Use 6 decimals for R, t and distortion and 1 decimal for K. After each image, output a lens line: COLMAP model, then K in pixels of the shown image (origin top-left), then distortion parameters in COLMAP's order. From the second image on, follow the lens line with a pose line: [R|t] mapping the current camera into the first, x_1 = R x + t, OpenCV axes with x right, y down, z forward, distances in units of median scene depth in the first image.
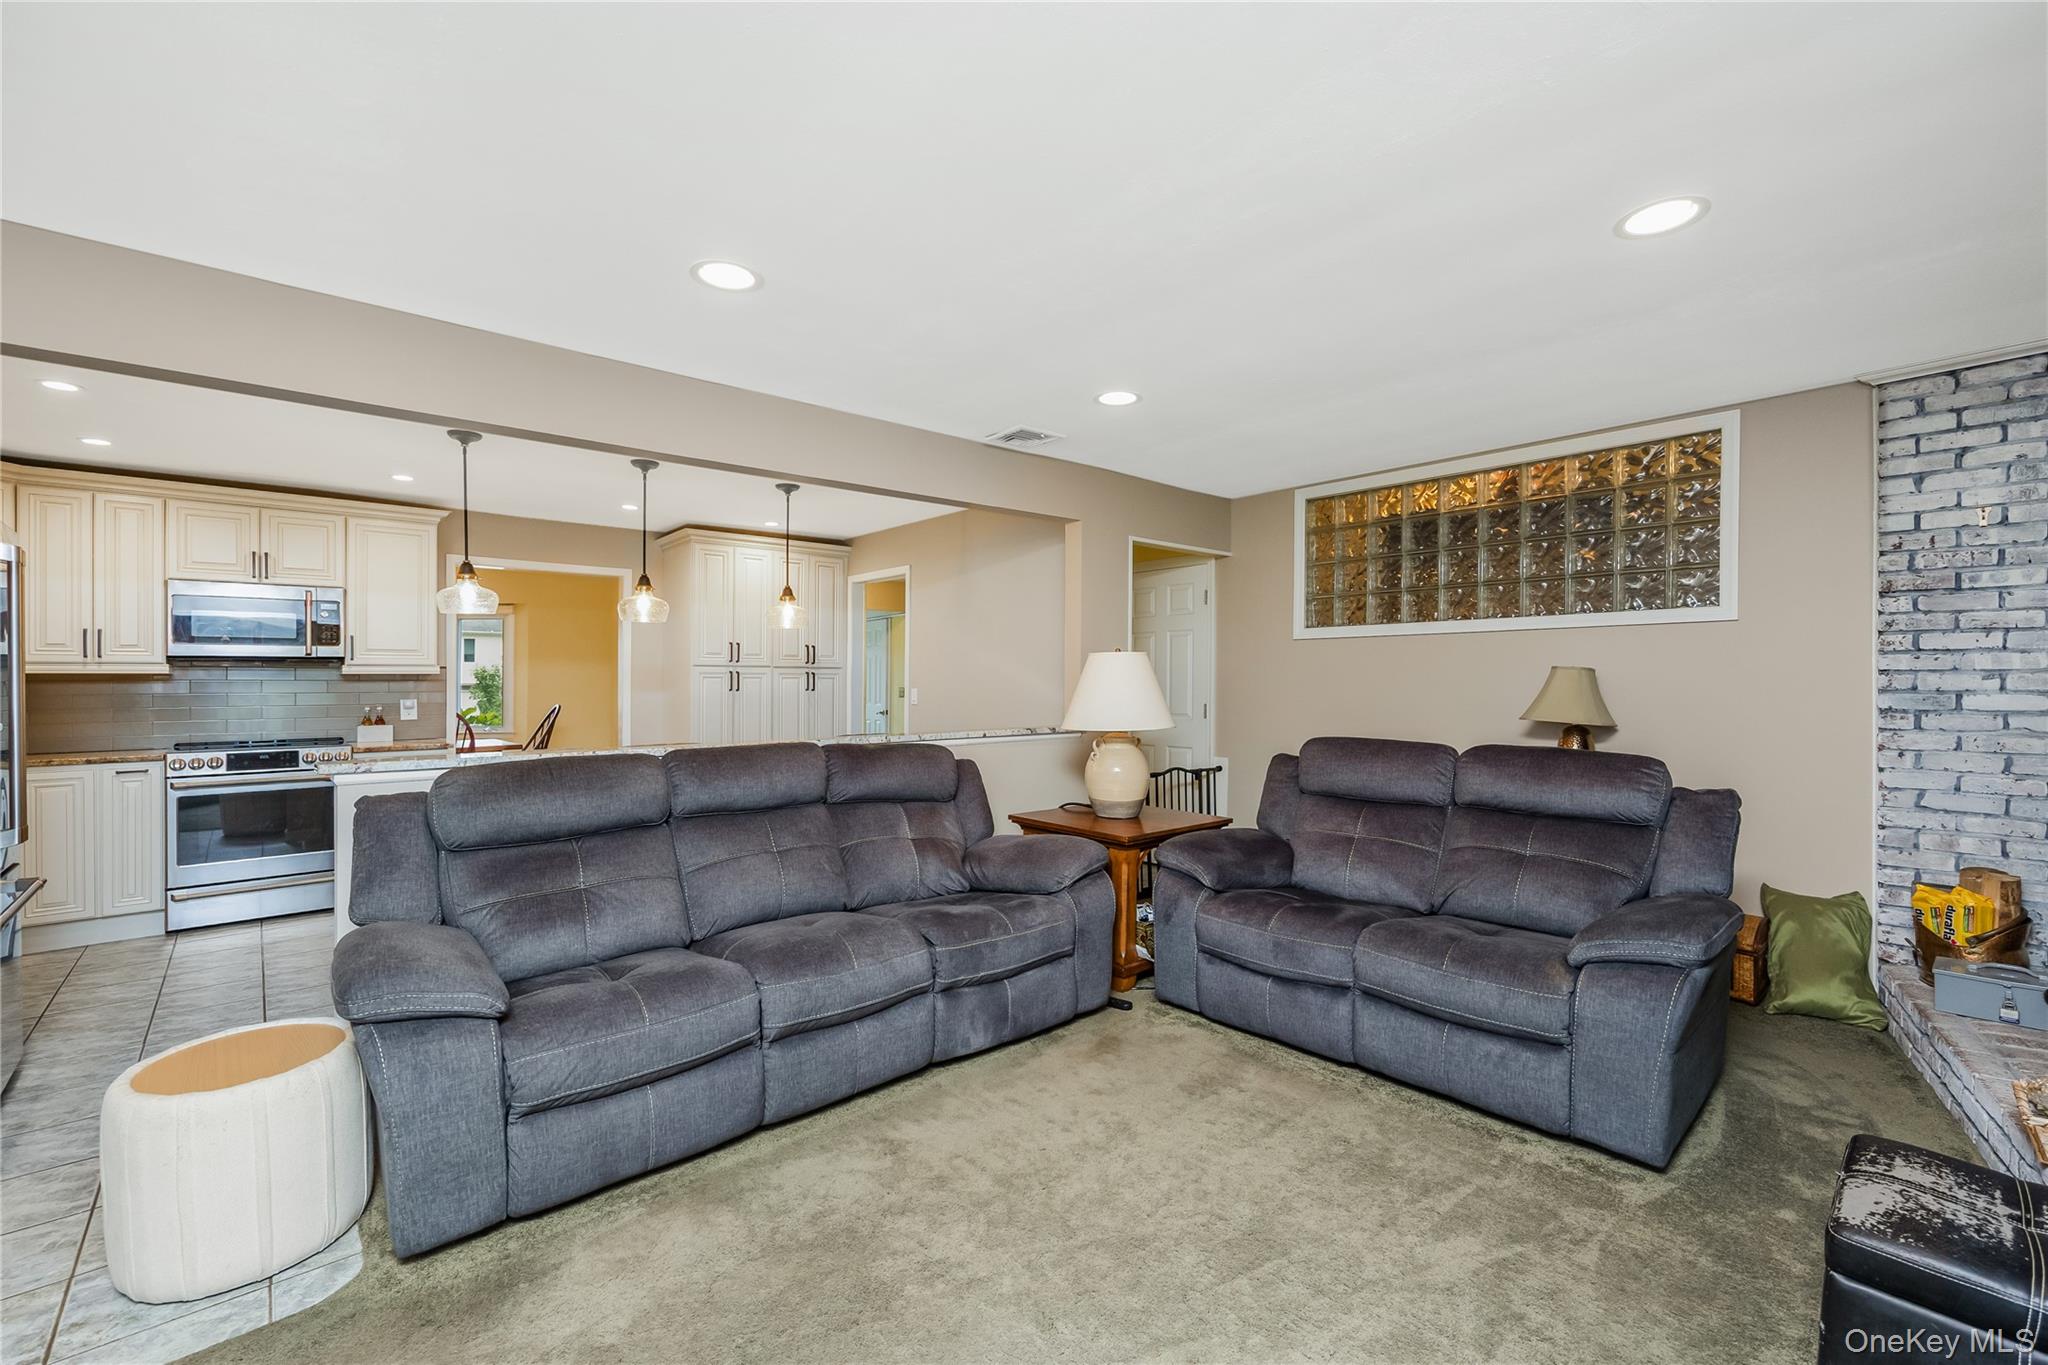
lens RADIAL K [[836.6, 0, 1022.5], [0, 836.6, 680.9], [0, 0, 1]] dist [-0.000604, 0.000034]
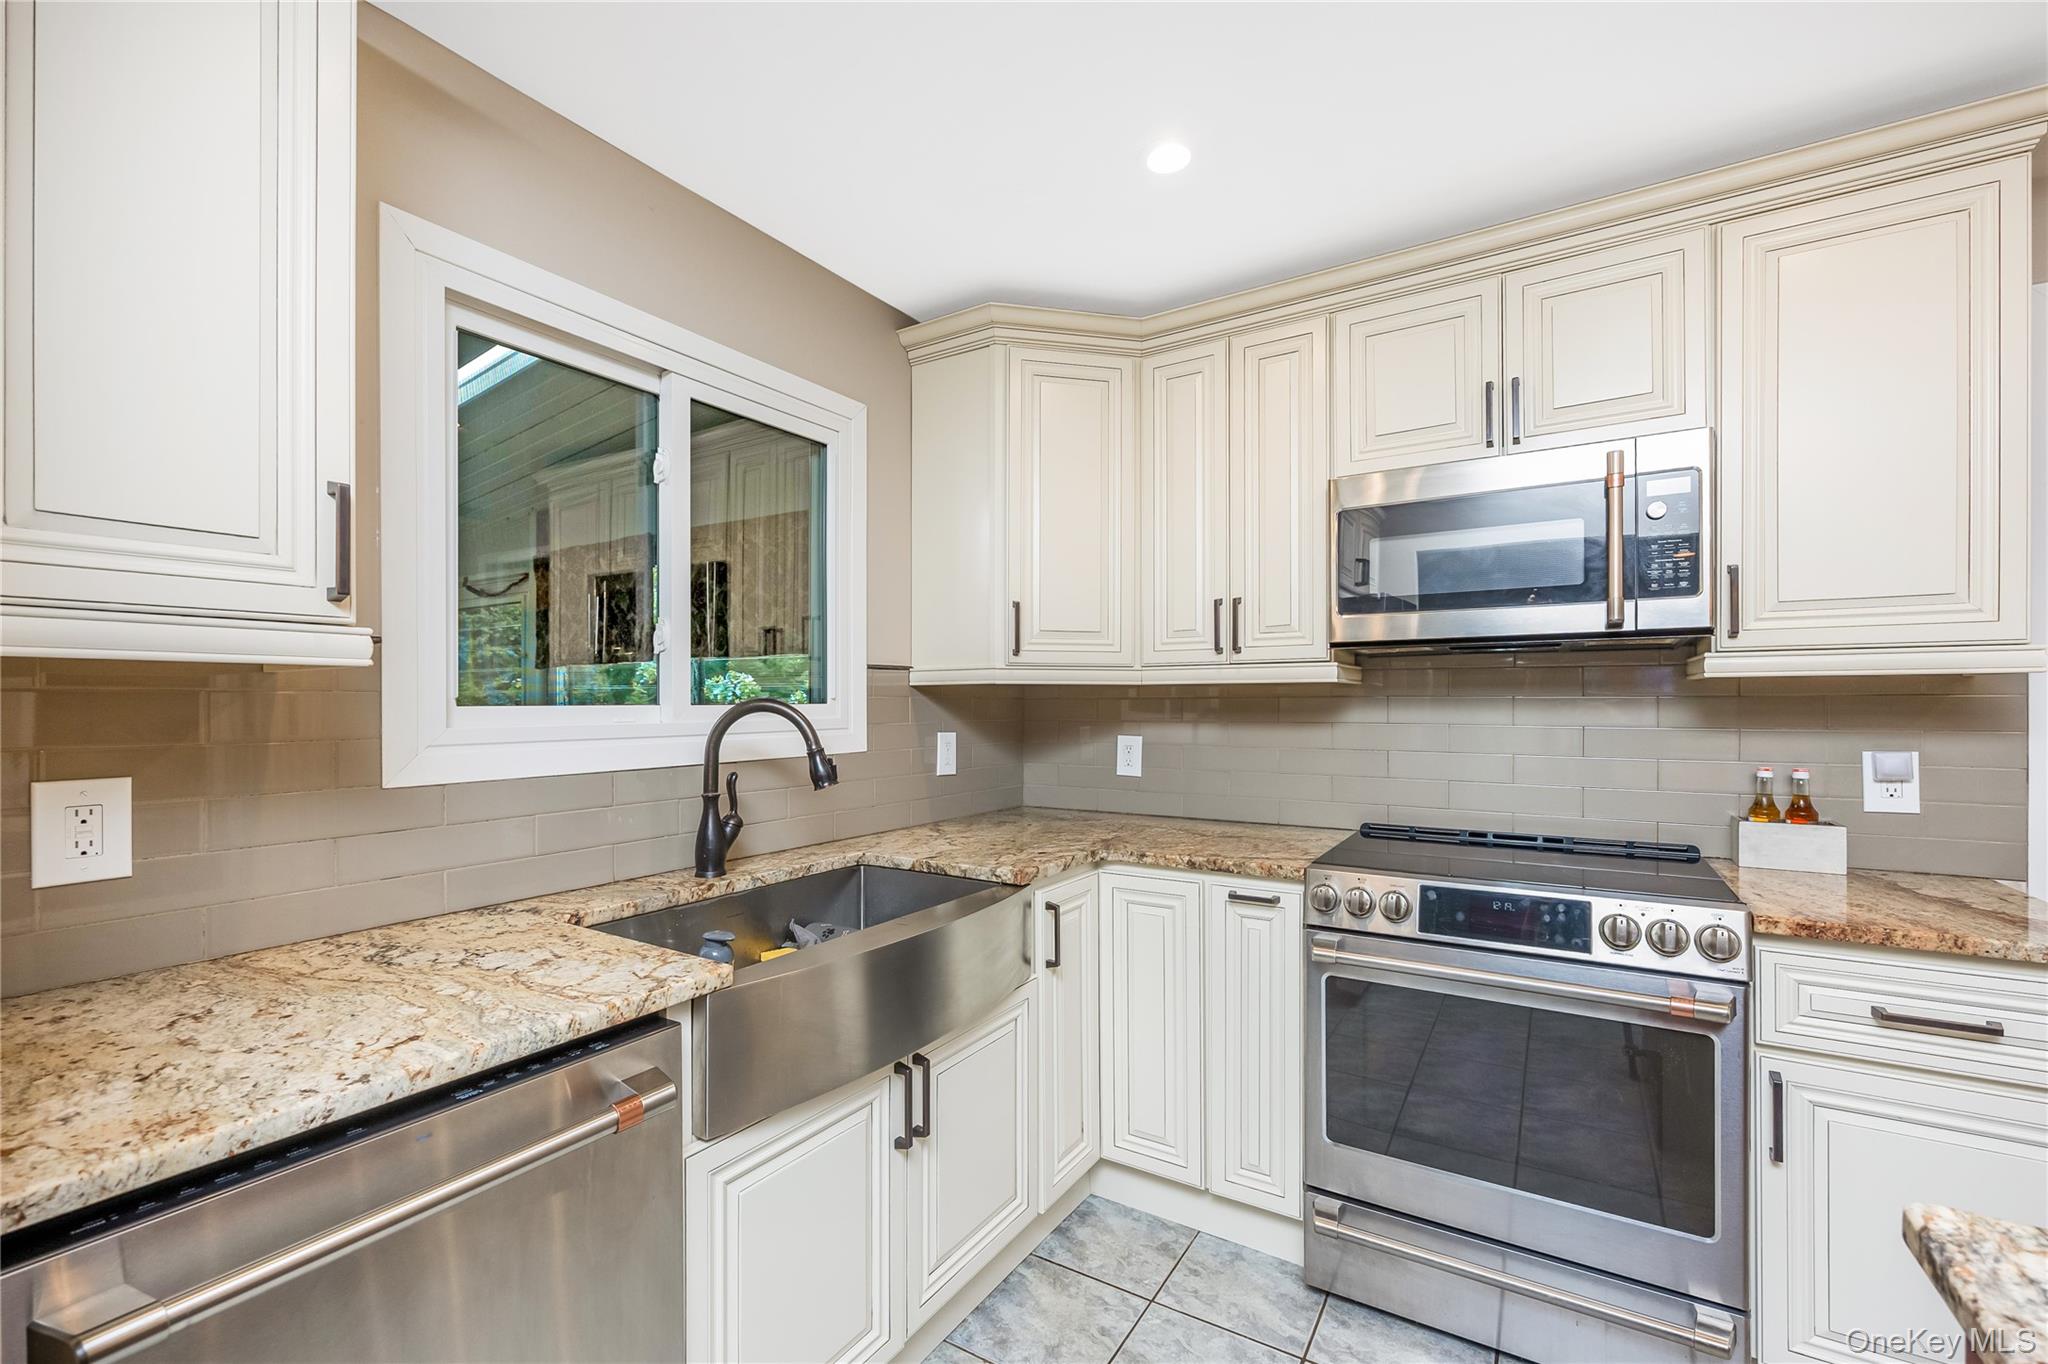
lens RADIAL K [[836.6, 0, 1019.1], [0, 836.6, 693.0], [0, 0, 1]] dist [-0.000604, 0.000034]
pose [[0.249044, -0.005425, -0.968477, -0.402839], [0.000029, 0.999984, -0.005594, -0.000015], [0.968492, 0.001365, 0.249040, 0.468277]]
